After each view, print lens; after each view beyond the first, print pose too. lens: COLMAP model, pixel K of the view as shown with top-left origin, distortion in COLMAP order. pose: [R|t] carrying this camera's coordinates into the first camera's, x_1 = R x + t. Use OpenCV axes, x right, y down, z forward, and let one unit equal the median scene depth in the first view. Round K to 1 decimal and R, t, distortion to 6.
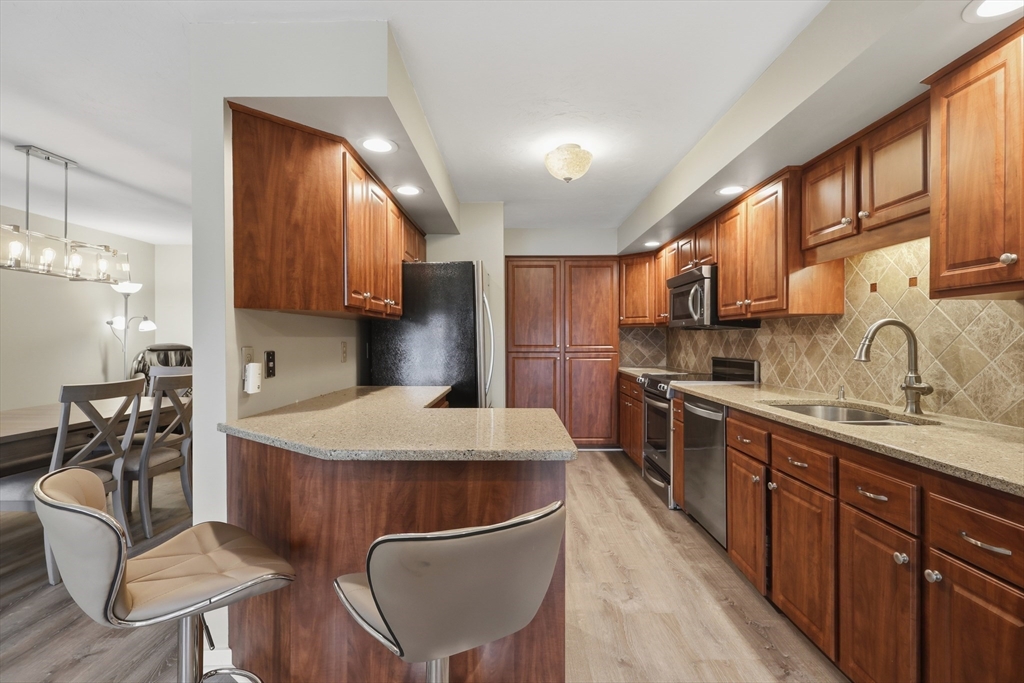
lens RADIAL K [[472.6, 0, 509.6], [0, 472.6, 340.8], [0, 0, 1]] dist [-0.002947, 0.000857]
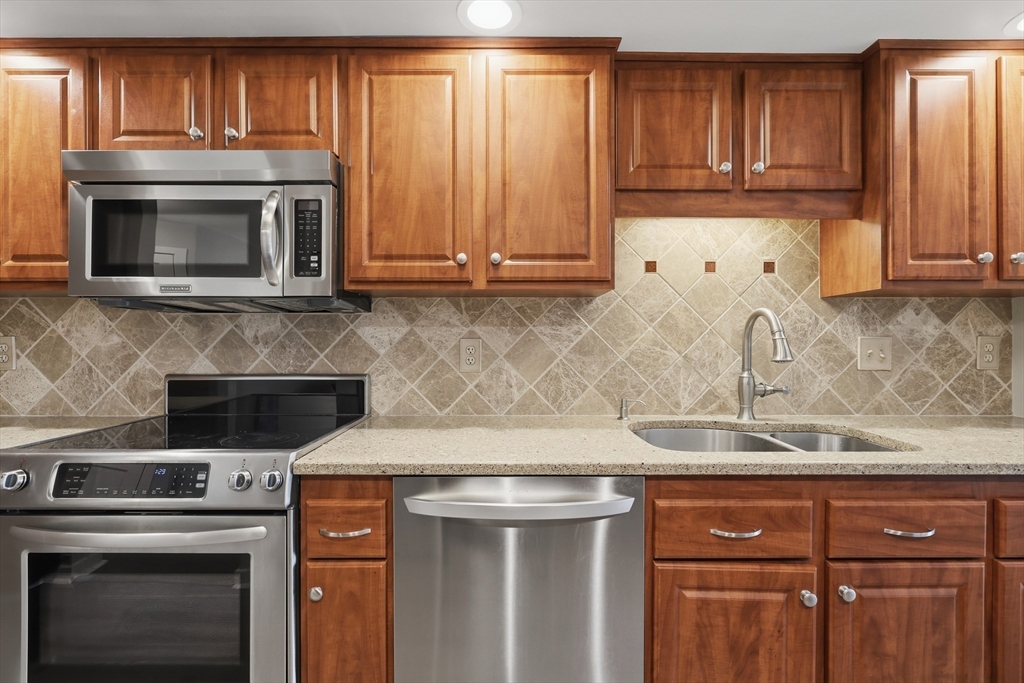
lens RADIAL K [[472.6, 0, 503.5], [0, 472.6, 338.9], [0, 0, 1]] dist [-0.002947, 0.000857]
pose [[-0.014089, -0.000332, 0.999901, 0.002708], [0.002293, 0.999997, 0.000364, 0.004182], [-0.999898, 0.002298, -0.014088, 1.179436]]
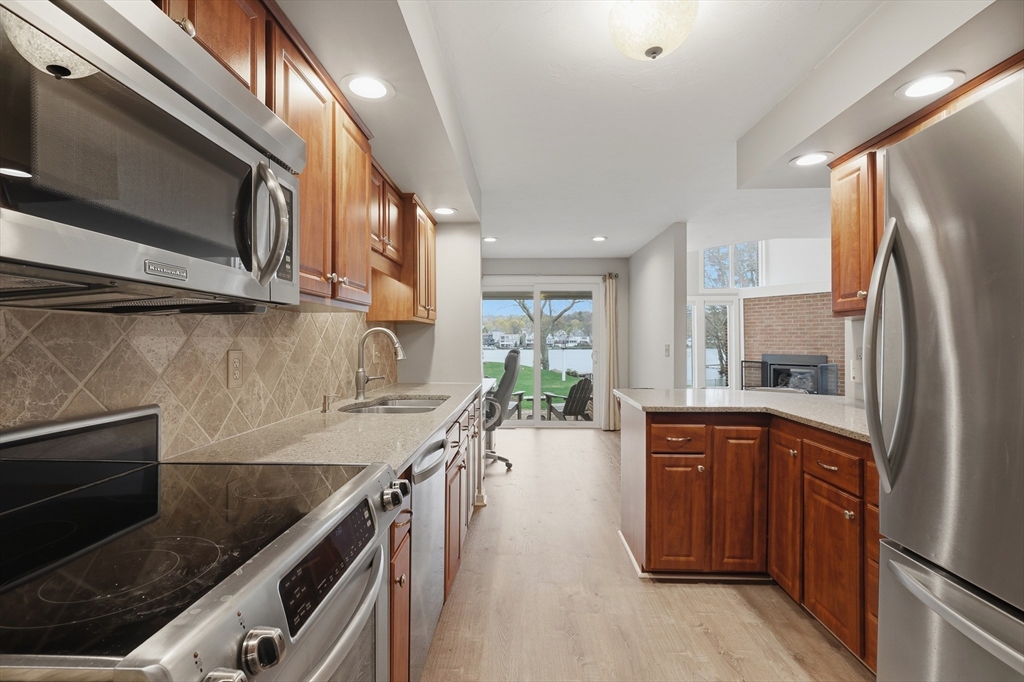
lens RADIAL K [[472.6, 0, 511.9], [0, 472.6, 336.5], [0, 0, 1]] dist [-0.002947, 0.000857]
pose [[-0.999798, -0.001397, 0.020048, 0.334711], [-0.001525, 0.999979, -0.006361, -0.011578], [-0.020039, -0.006390, -0.999779, 1.862665]]
